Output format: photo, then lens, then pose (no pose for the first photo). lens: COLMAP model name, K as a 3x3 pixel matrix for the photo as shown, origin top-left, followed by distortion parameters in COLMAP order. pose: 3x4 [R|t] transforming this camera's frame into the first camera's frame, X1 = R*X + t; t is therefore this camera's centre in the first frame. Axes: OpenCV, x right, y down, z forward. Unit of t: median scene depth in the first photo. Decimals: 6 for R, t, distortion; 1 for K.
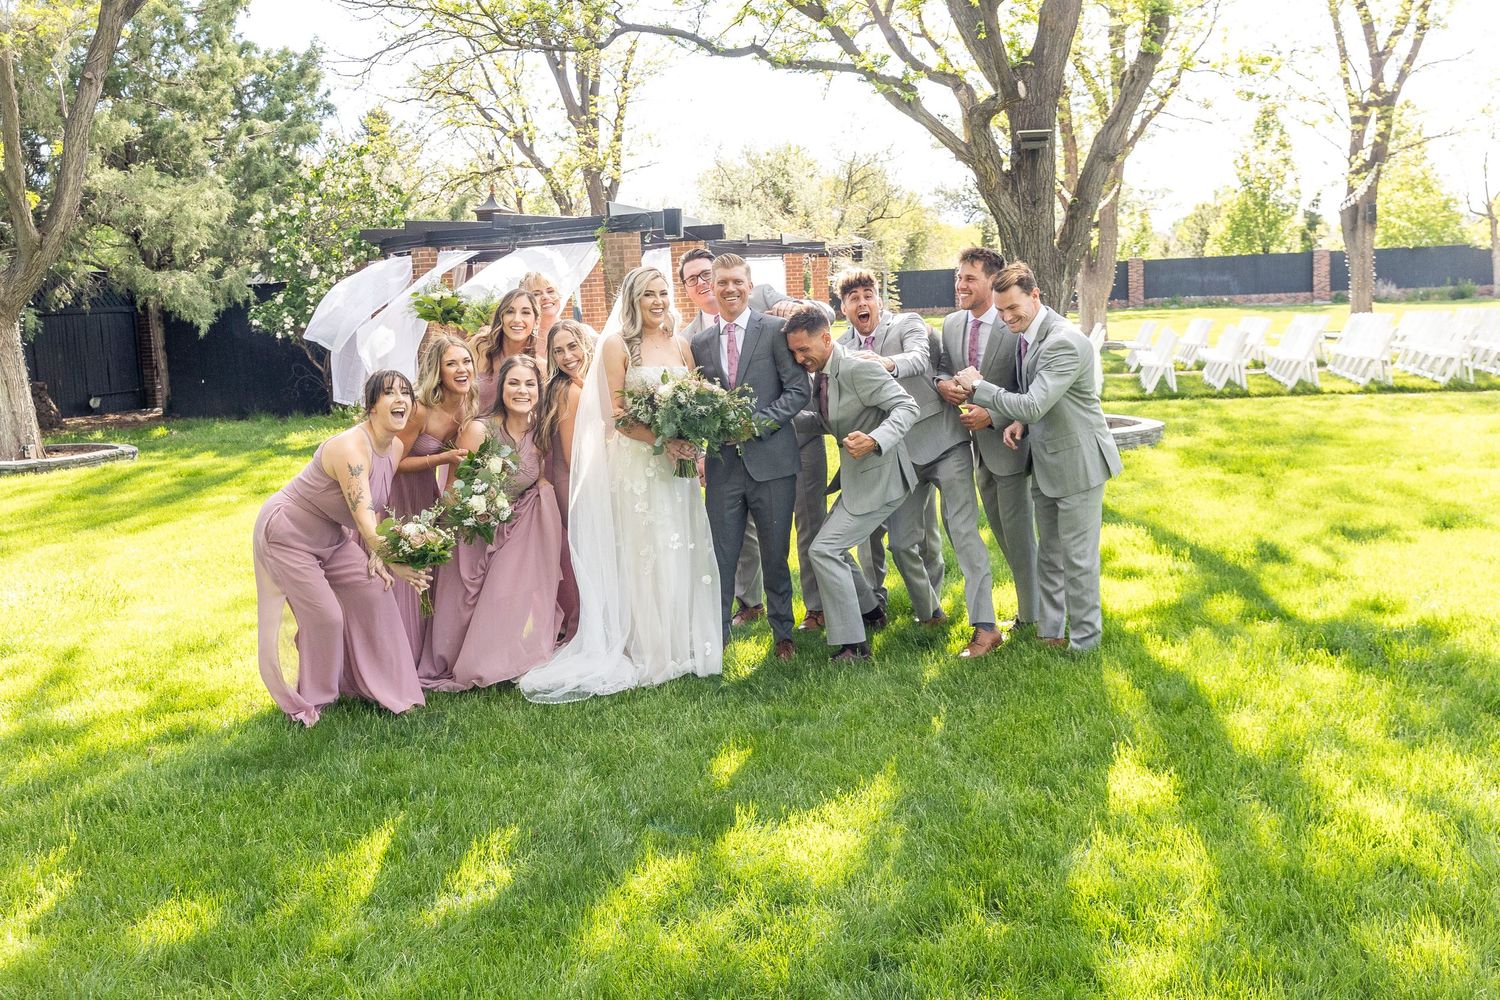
lens RADIAL K [[1482.9, 0, 736.6], [0, 1482.9, 493.4], [0, 0, 1]] dist [0.015264, 0.000000]
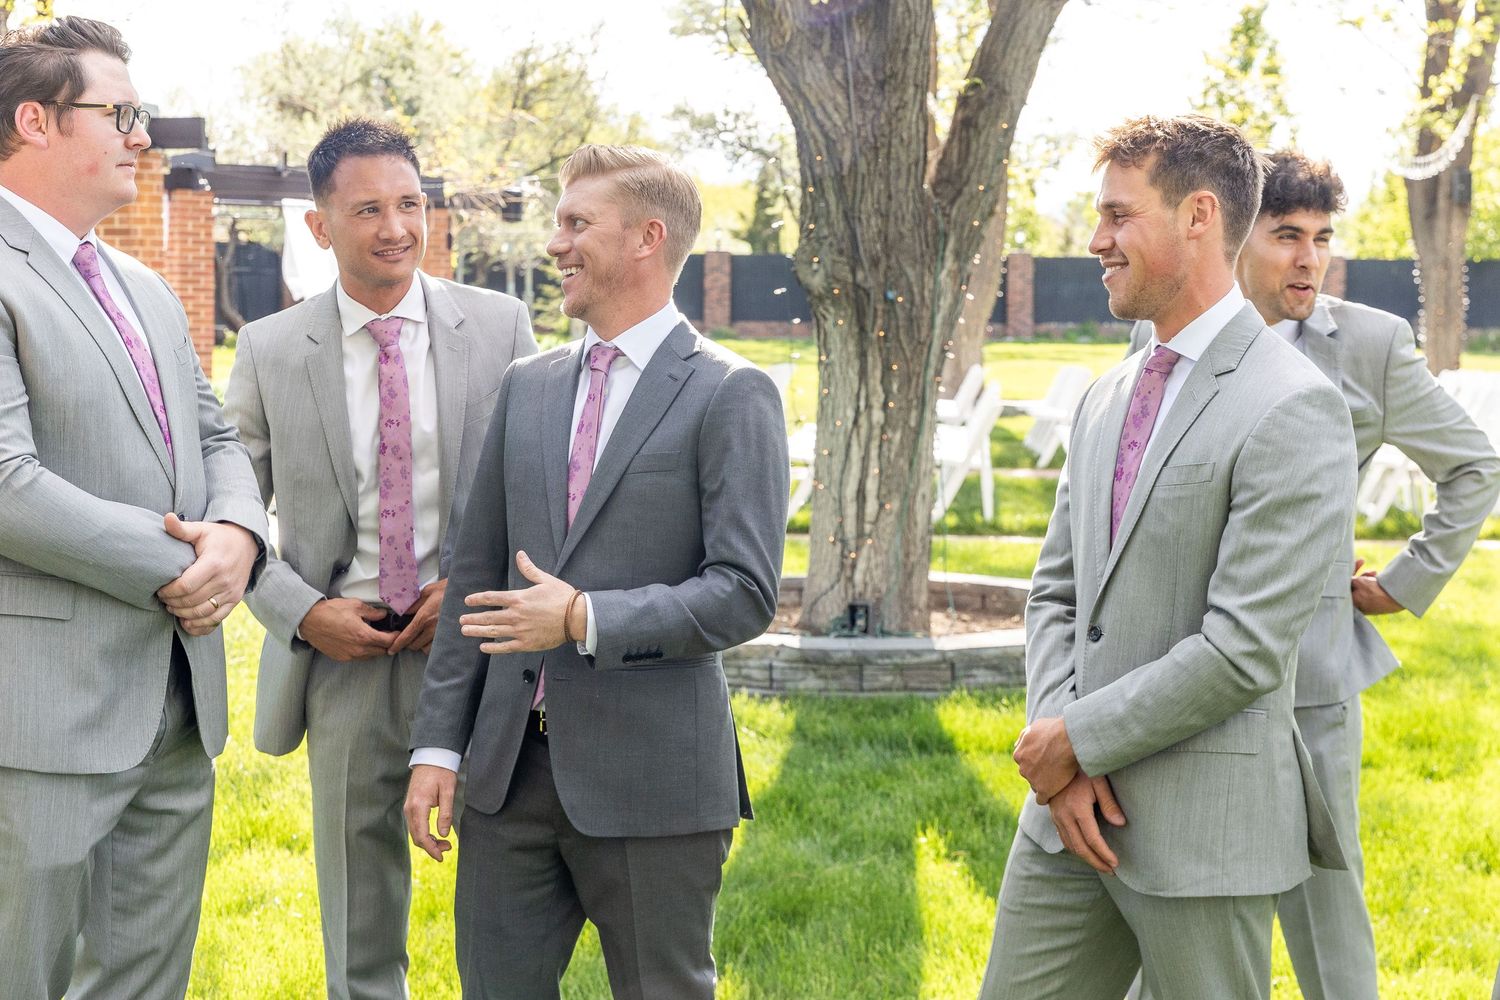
lens RADIAL K [[2569.1, 0, 754.4], [0, 2569.1, 505.6], [0, 0, 1]] dist [0.013600, 0.000000]
pose [[0.985397, 0.037131, 0.166173, 0.020759], [-0.028688, 0.998186, -0.052923, -0.015678], [-0.167837, 0.047383, 0.984675, 0.127027]]
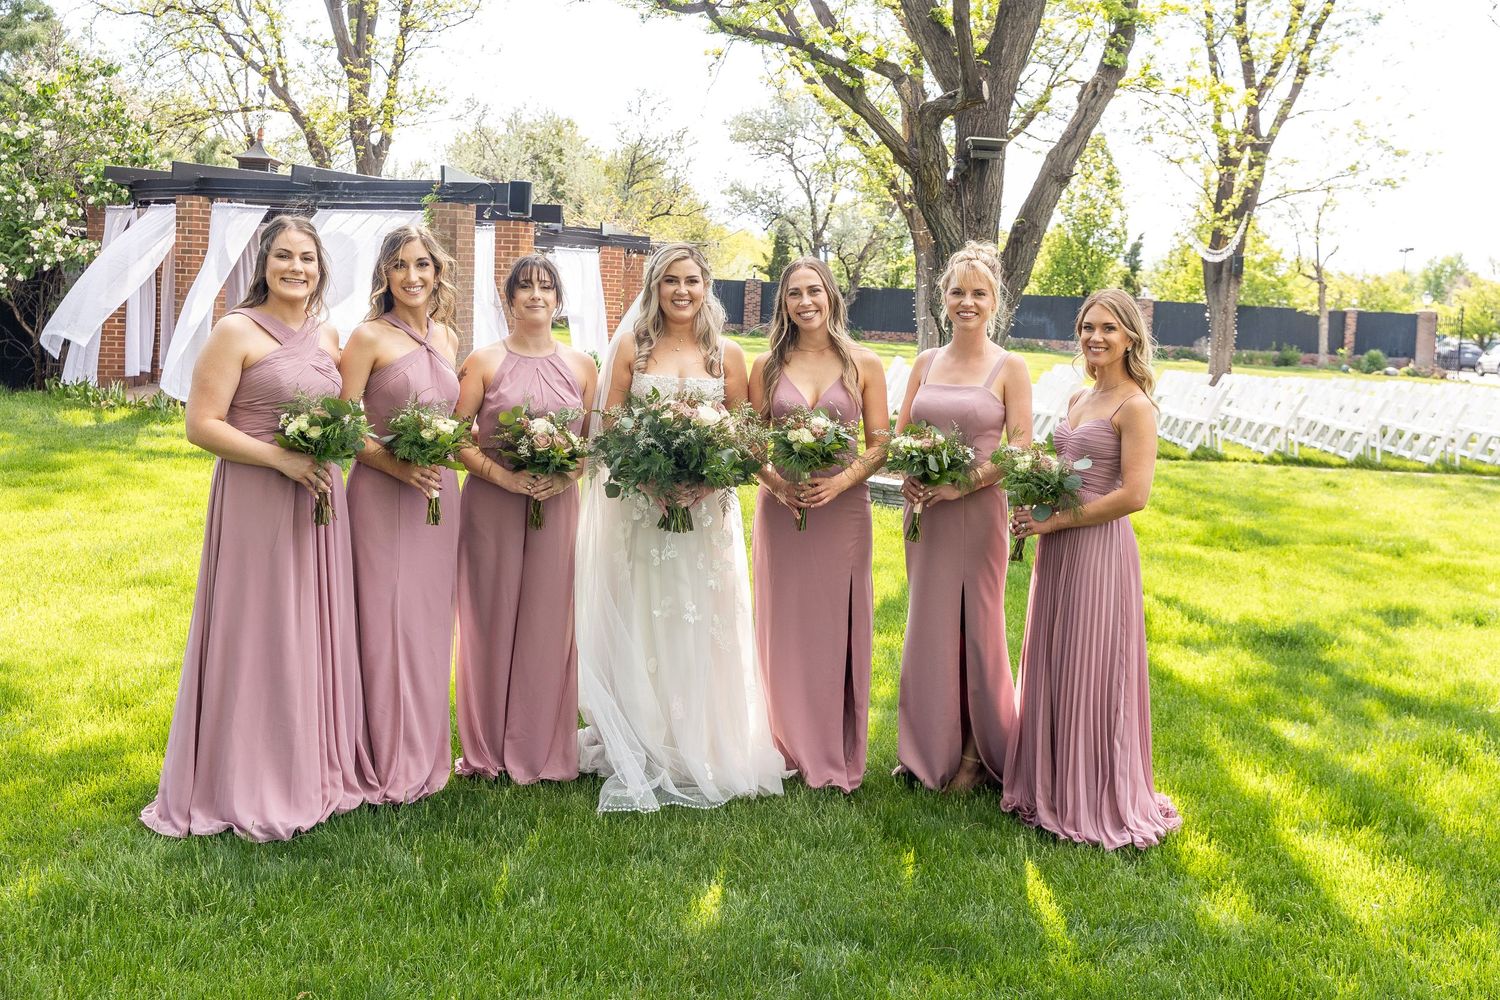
lens RADIAL K [[1722.7, 0, 750.3], [0, 1722.7, 485.0], [0, 0, 1]] dist [0.018470, 0.000000]
pose [[0.981950, 0.074399, 0.173895, -0.042184], [-0.069913, 0.997046, -0.031791, 0.000681], [-0.175746, 0.019060, 0.984251, 0.011776]]
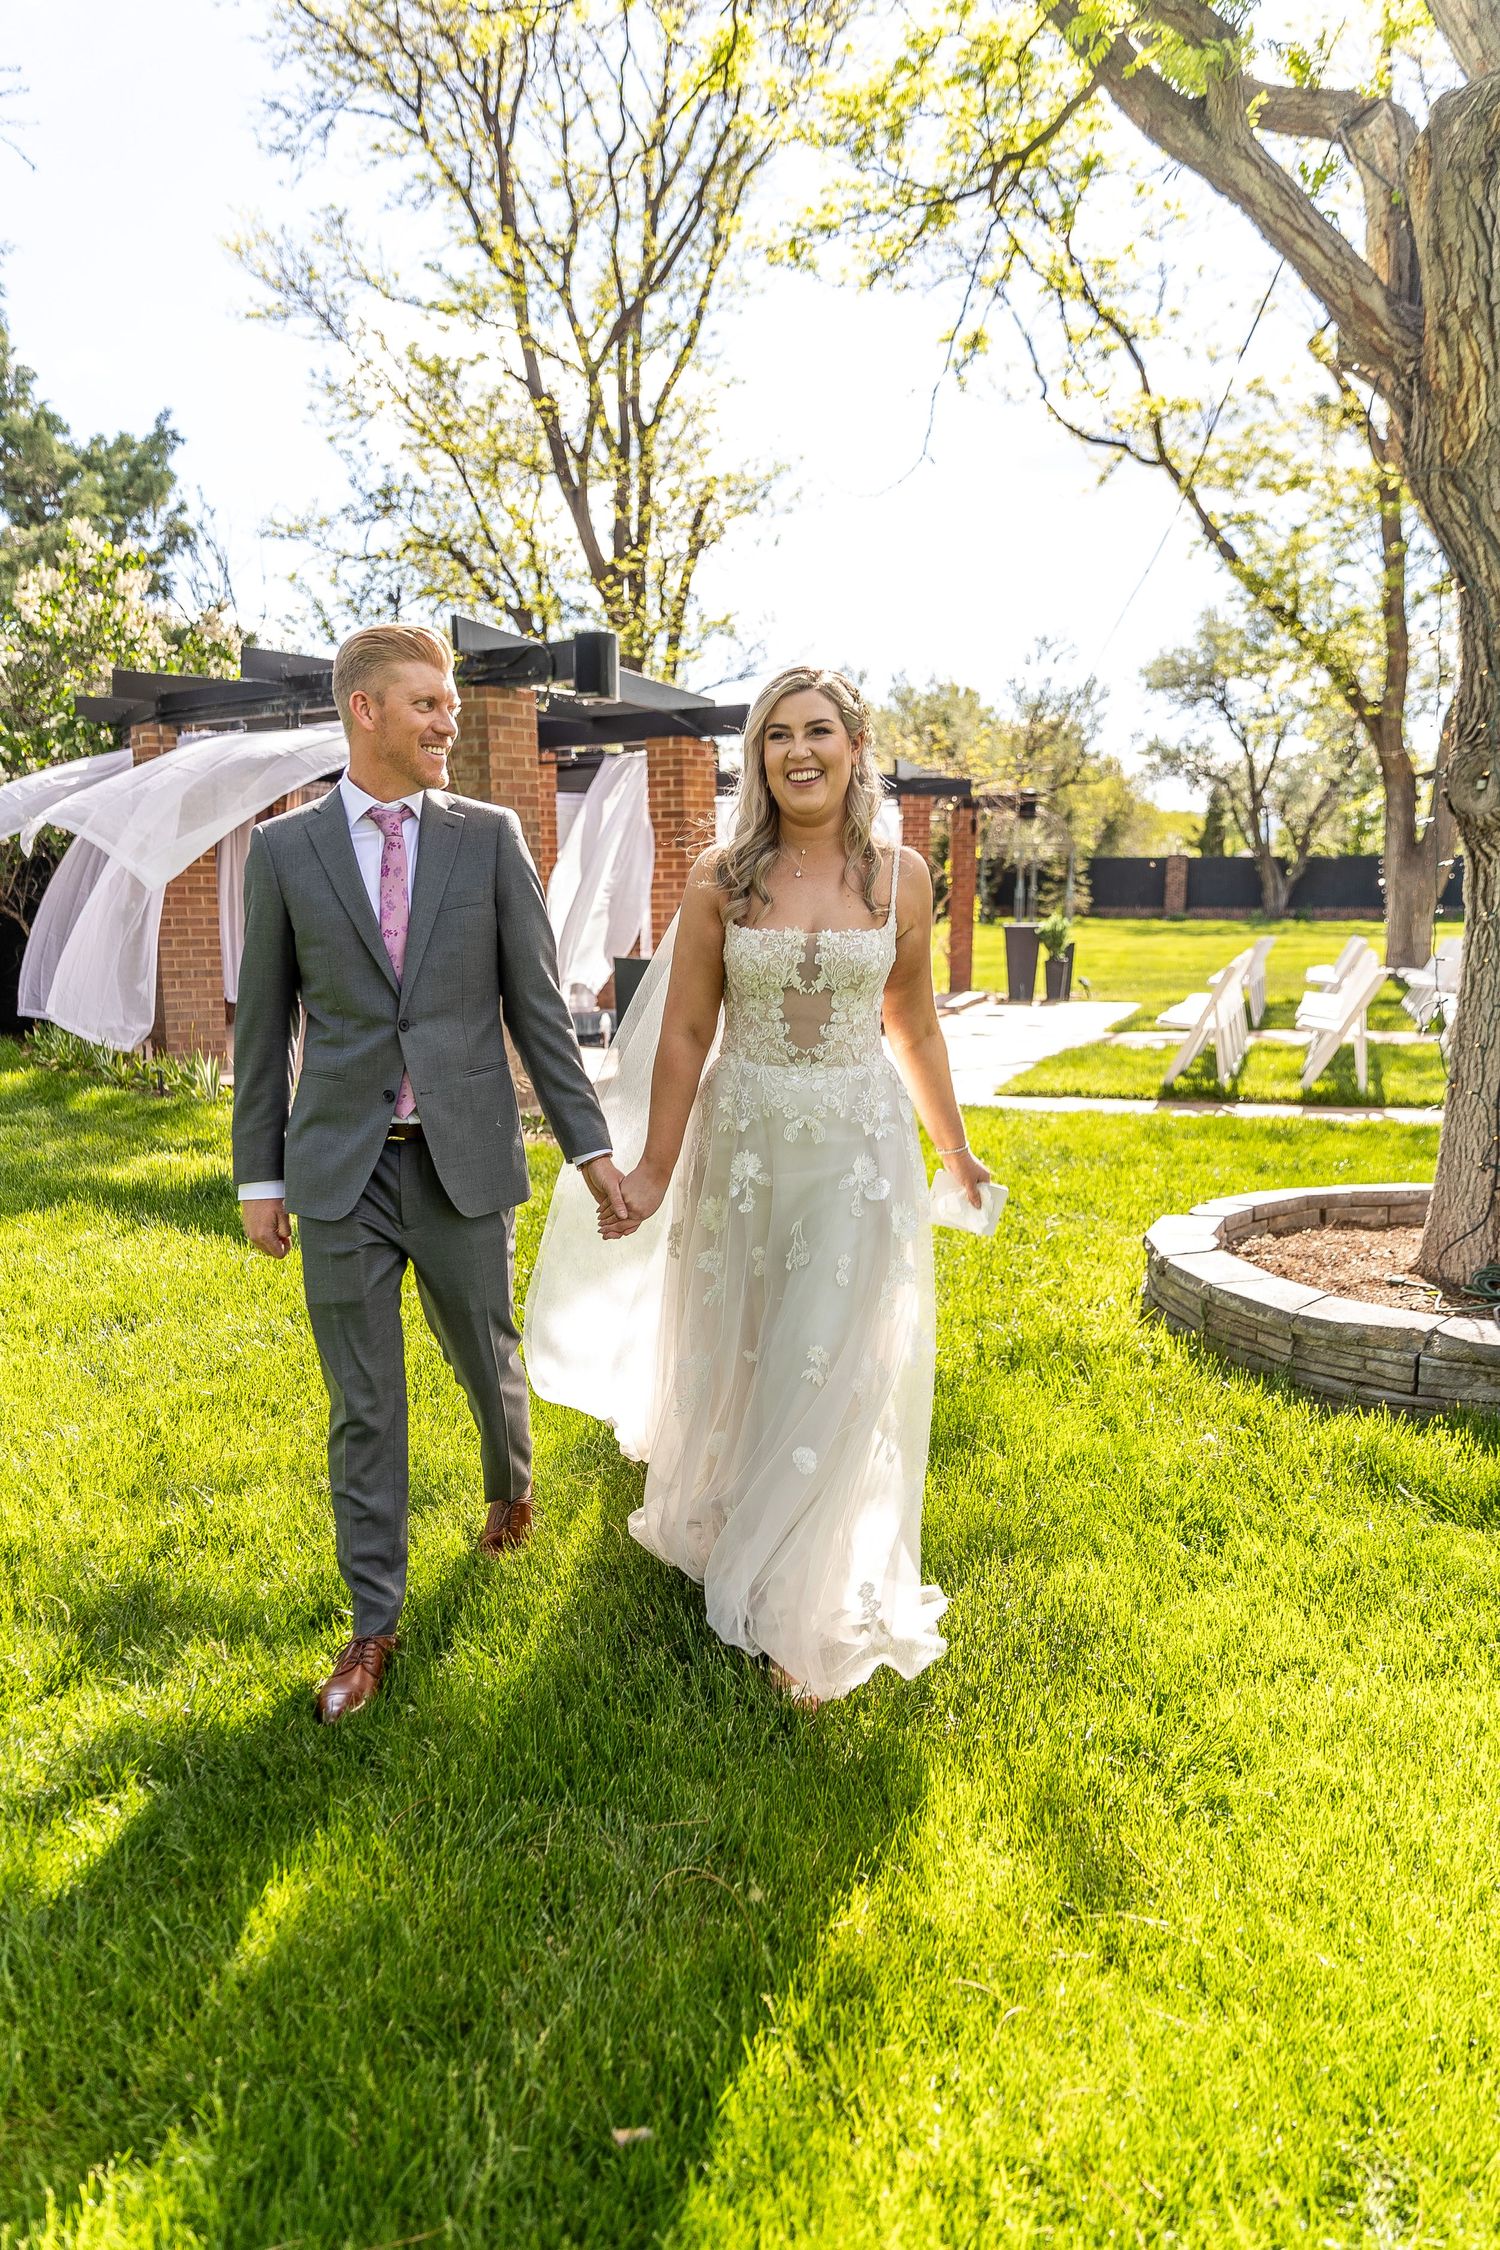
lens RADIAL K [[1704.3, 0, 720.2], [0, 1704.3, 1194.2], [0, 0, 1]] dist [0.029689, -0.002572]
pose [[0.993994, 0.060262, -0.091344, 0.029206], [-0.055855, 0.997183, 0.050064, -0.030260], [0.094103, -0.044661, 0.994560, 0.281546]]
